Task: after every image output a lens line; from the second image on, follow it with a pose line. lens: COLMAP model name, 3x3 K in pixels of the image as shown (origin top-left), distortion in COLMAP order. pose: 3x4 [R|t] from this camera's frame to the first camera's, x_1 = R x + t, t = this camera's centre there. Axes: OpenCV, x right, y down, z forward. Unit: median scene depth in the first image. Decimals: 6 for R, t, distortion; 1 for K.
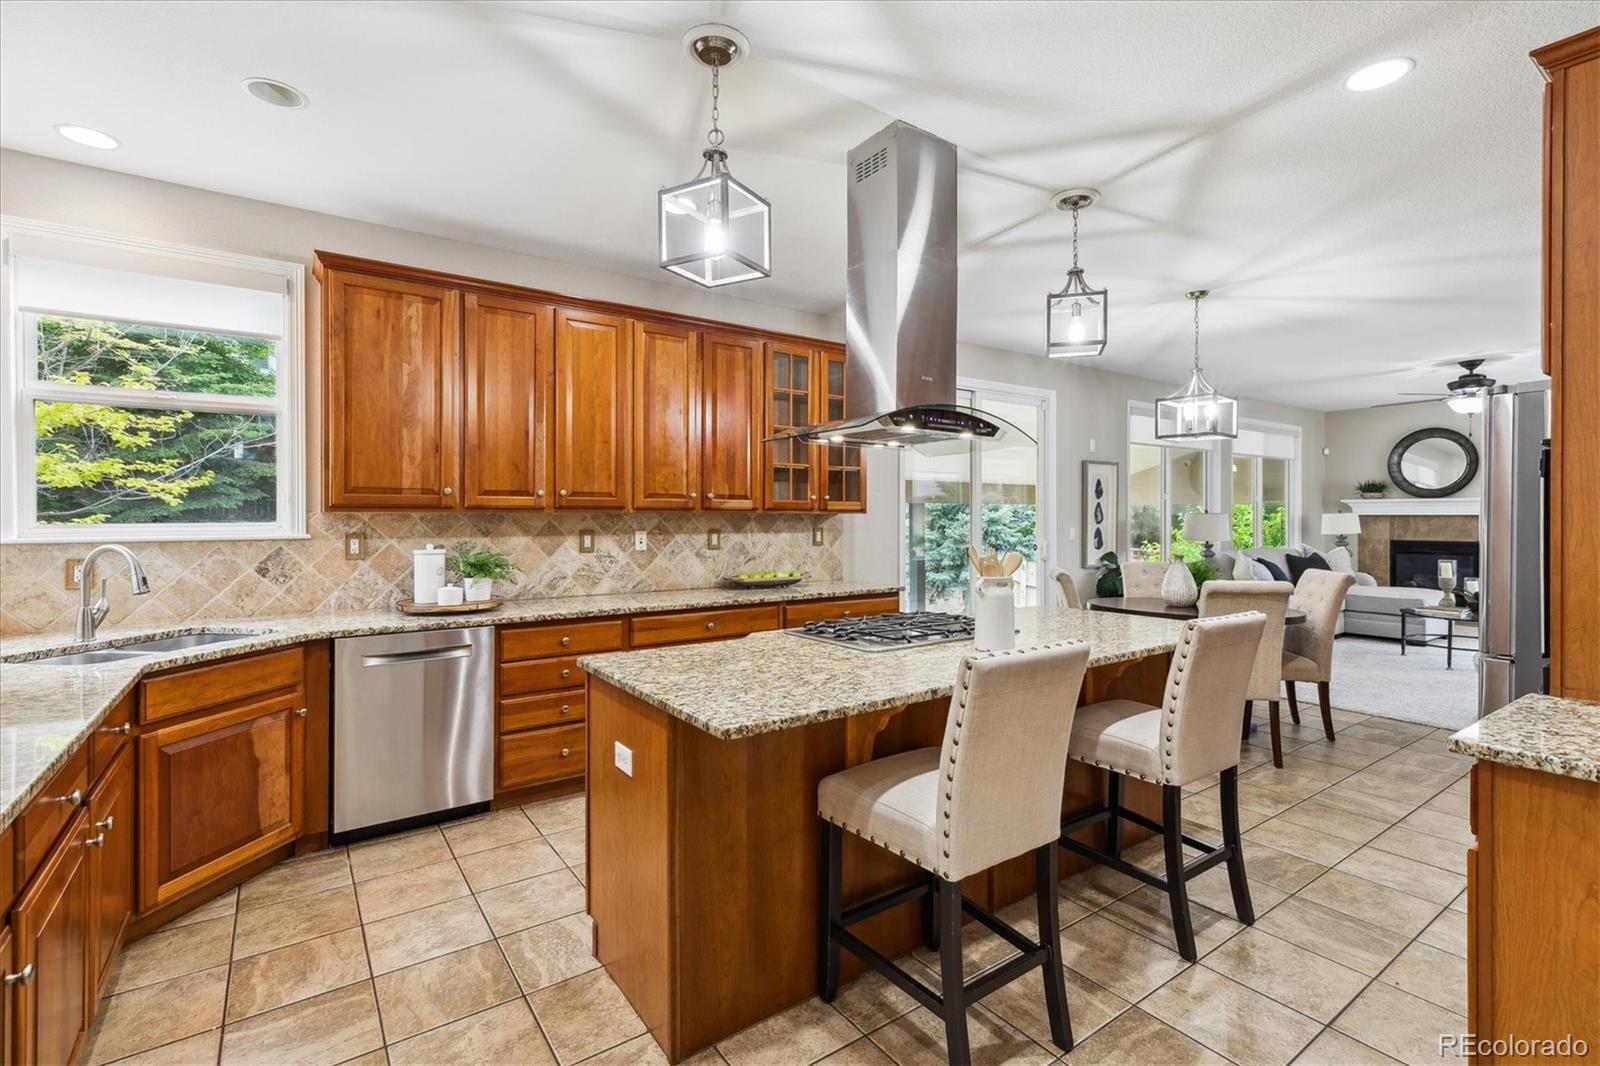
lens RADIAL K [[741.3, 0, 806.0], [0, 741.3, 523.2], [0, 0, 1]] dist [0.002932, 0.000102]
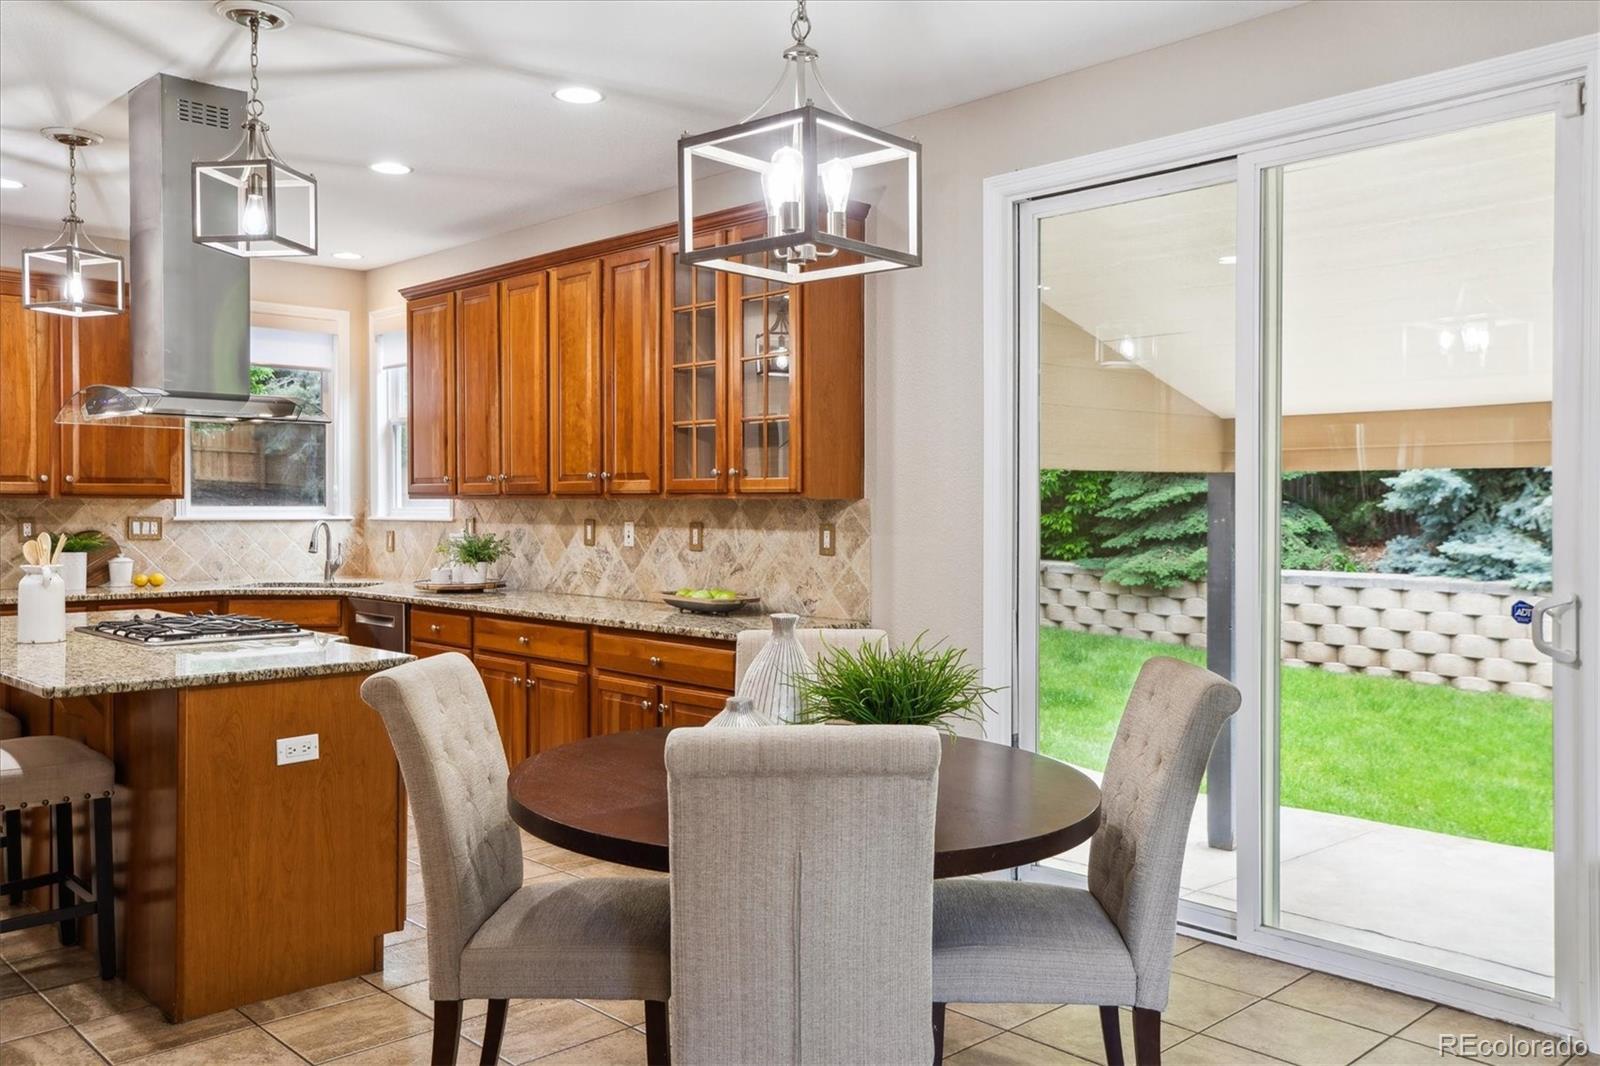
lens RADIAL K [[1310.4, 0, 803.9], [0, 1310.4, 524.3], [0, 0, 1]] dist [0.005928, 0.000985]
pose [[0.143729, 0.015514, -0.989495, 1.152614], [-0.011562, 0.999835, 0.013996, -0.008123], [0.989549, 0.009429, 0.143885, 0.966418]]
